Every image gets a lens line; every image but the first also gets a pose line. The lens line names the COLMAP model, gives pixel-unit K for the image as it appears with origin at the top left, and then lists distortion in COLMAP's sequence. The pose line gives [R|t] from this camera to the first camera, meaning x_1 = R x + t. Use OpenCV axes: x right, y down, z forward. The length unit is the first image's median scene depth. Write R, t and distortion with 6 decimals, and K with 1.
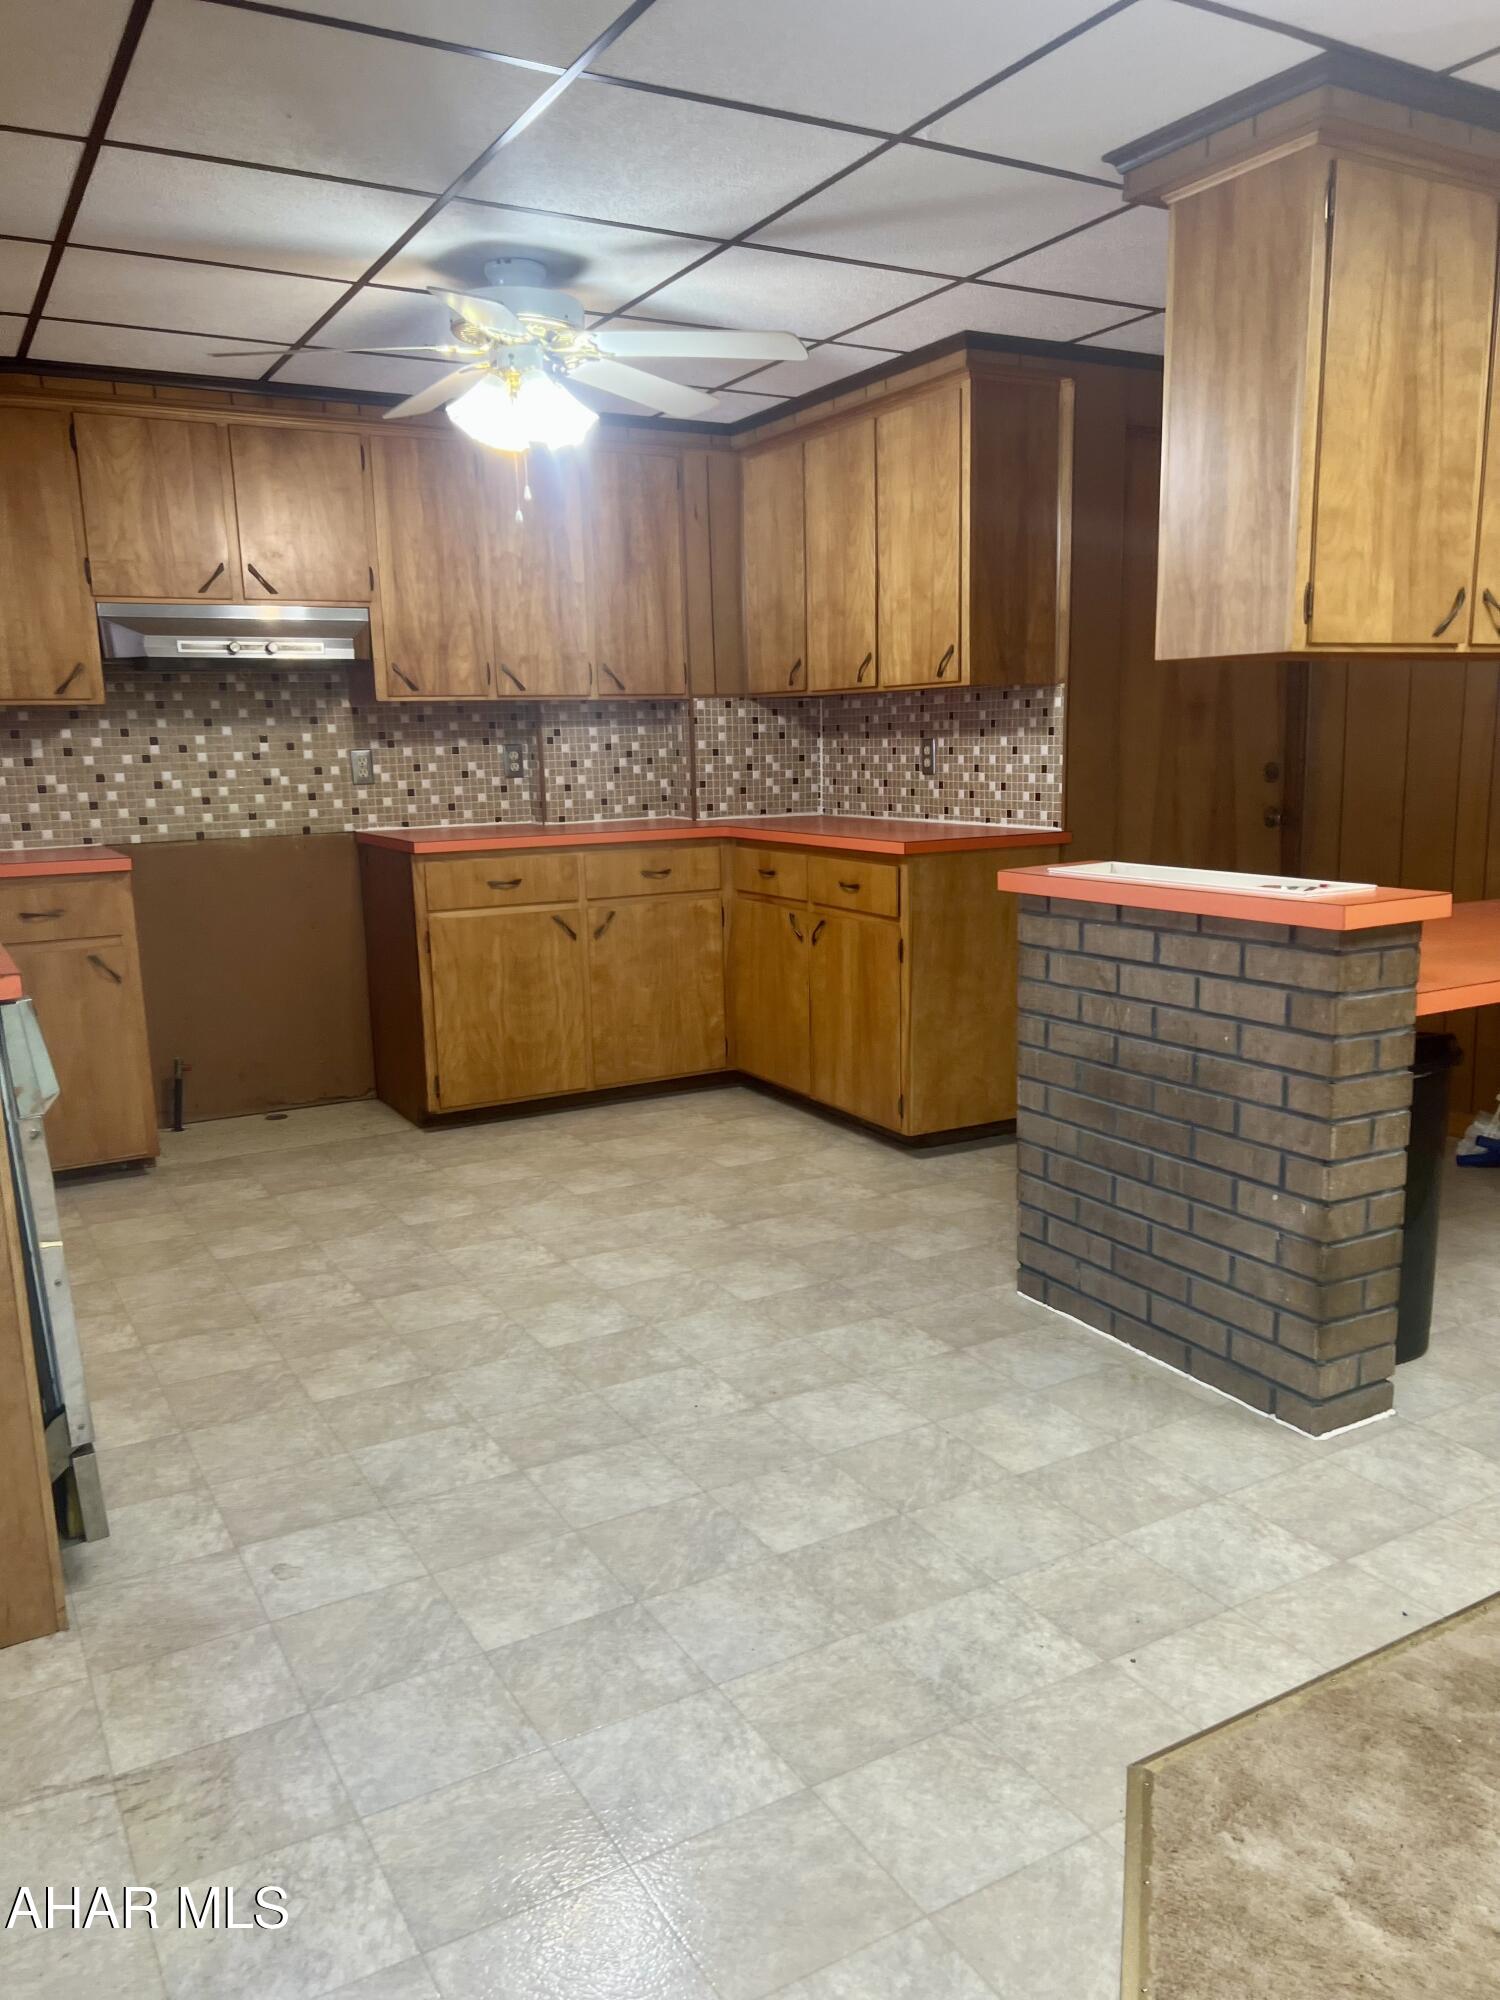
lens RADIAL K [[1510.3, 0, 752.7], [0, 1510.3, 1049.9], [0, 0, 1]] dist [0.150512, -0.401276]
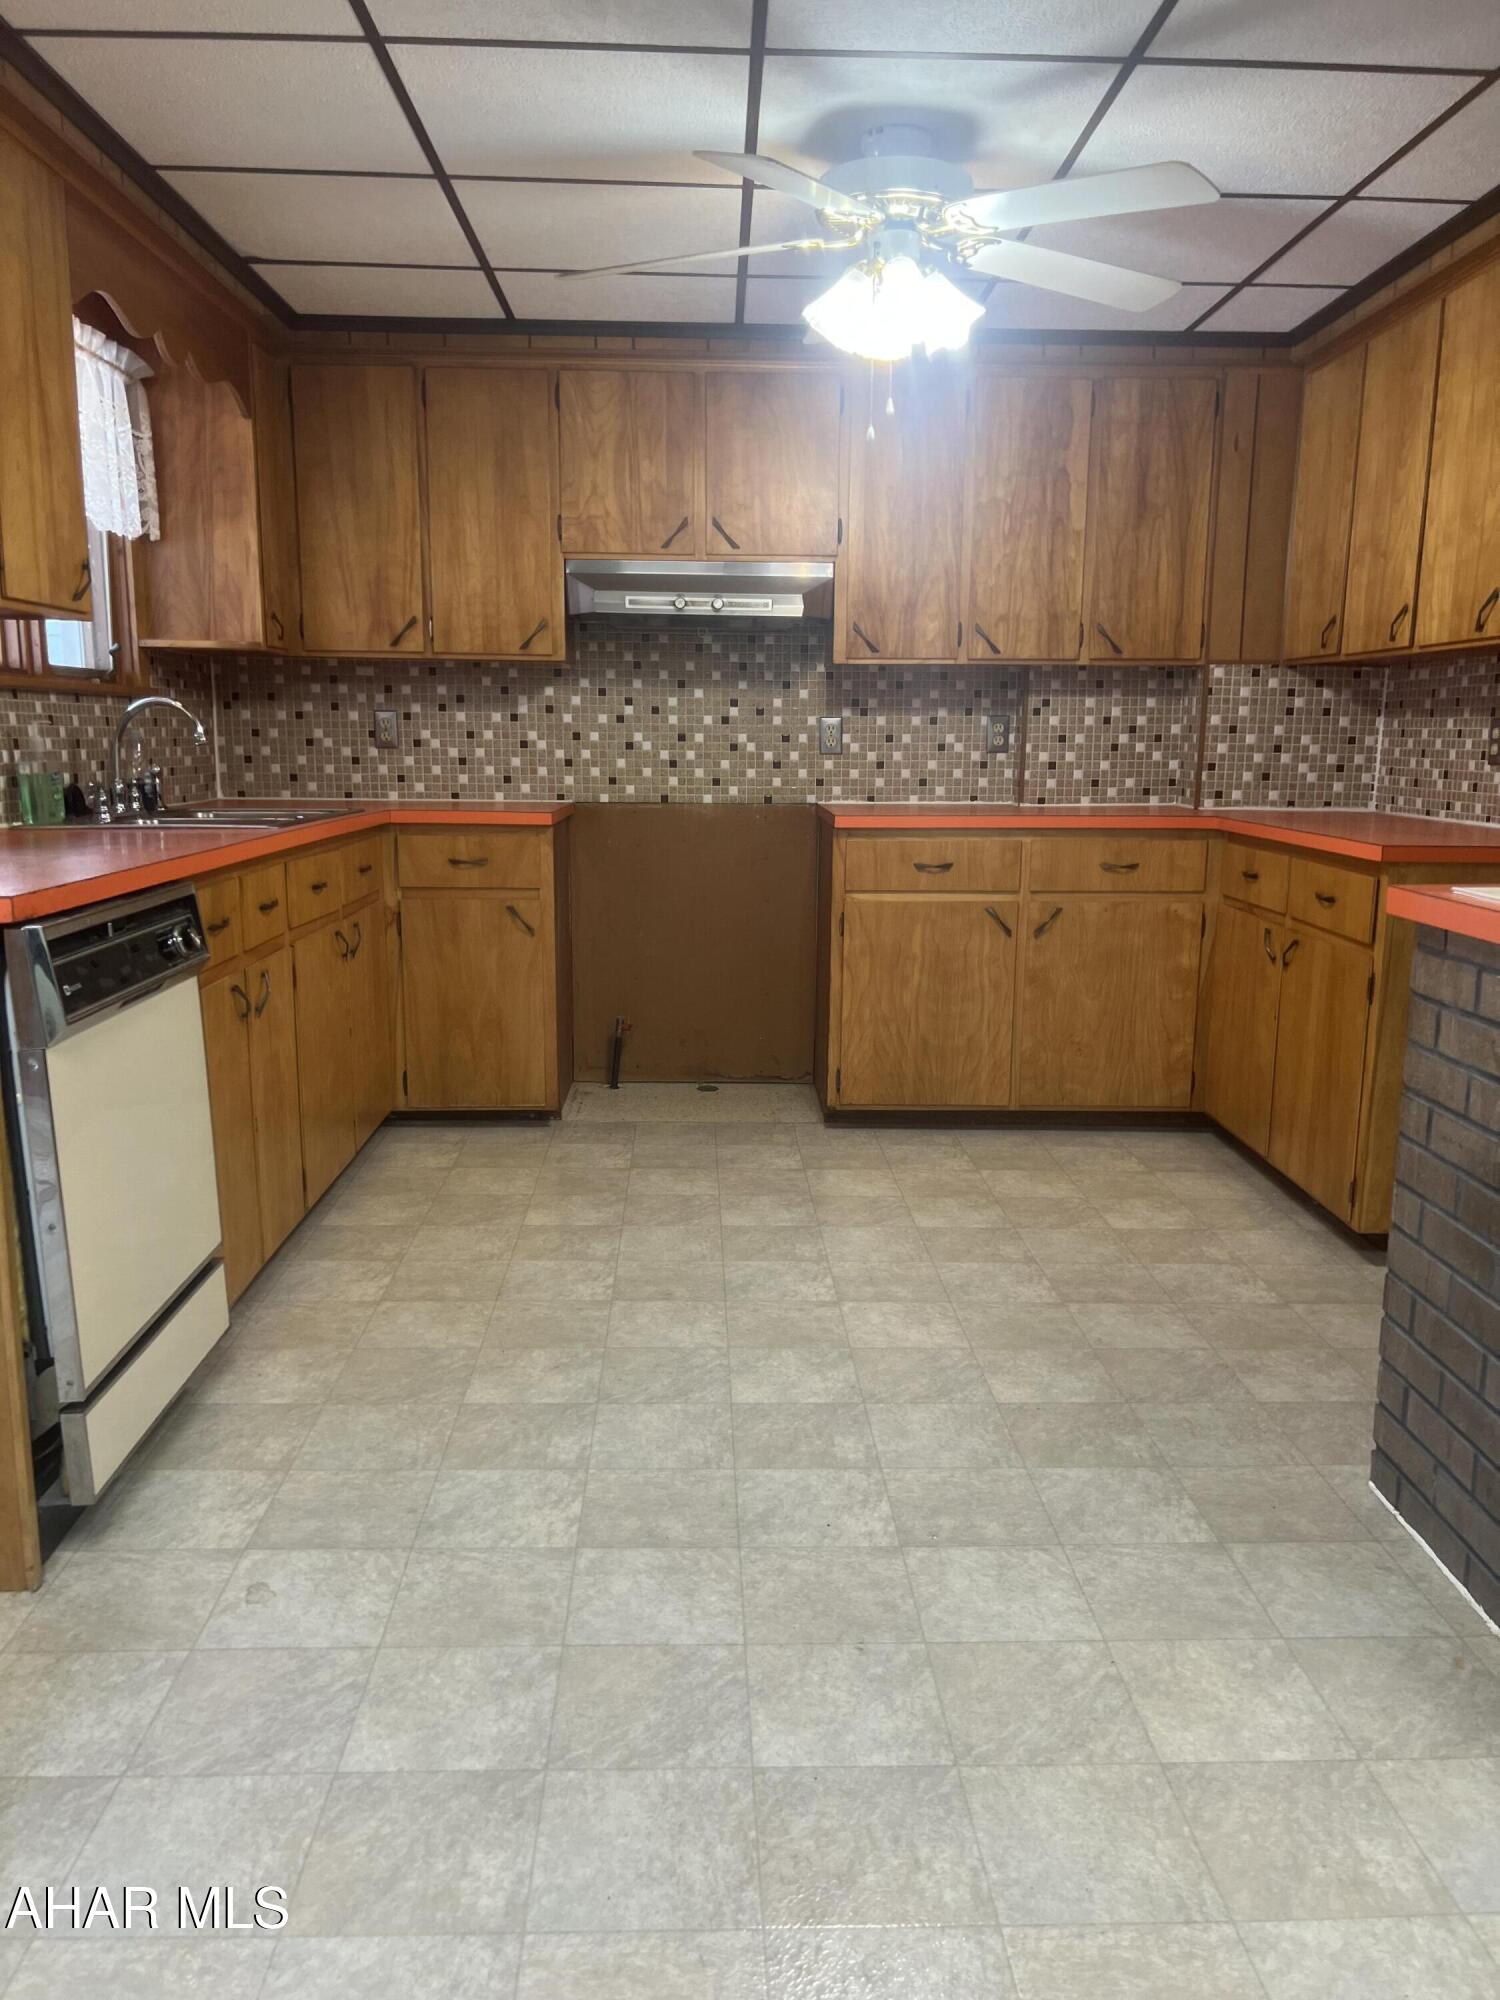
lens RADIAL K [[1497.1, 0, 741.0], [0, 1497.1, 1022.1], [0, 0, 1]] dist [0.087143, -0.142234]
pose [[0.880058, 0.121252, -0.459125, 0.149056], [-0.126824, 0.991747, 0.018816, -0.020167], [0.457617, 0.041669, 0.888173, 0.160982]]
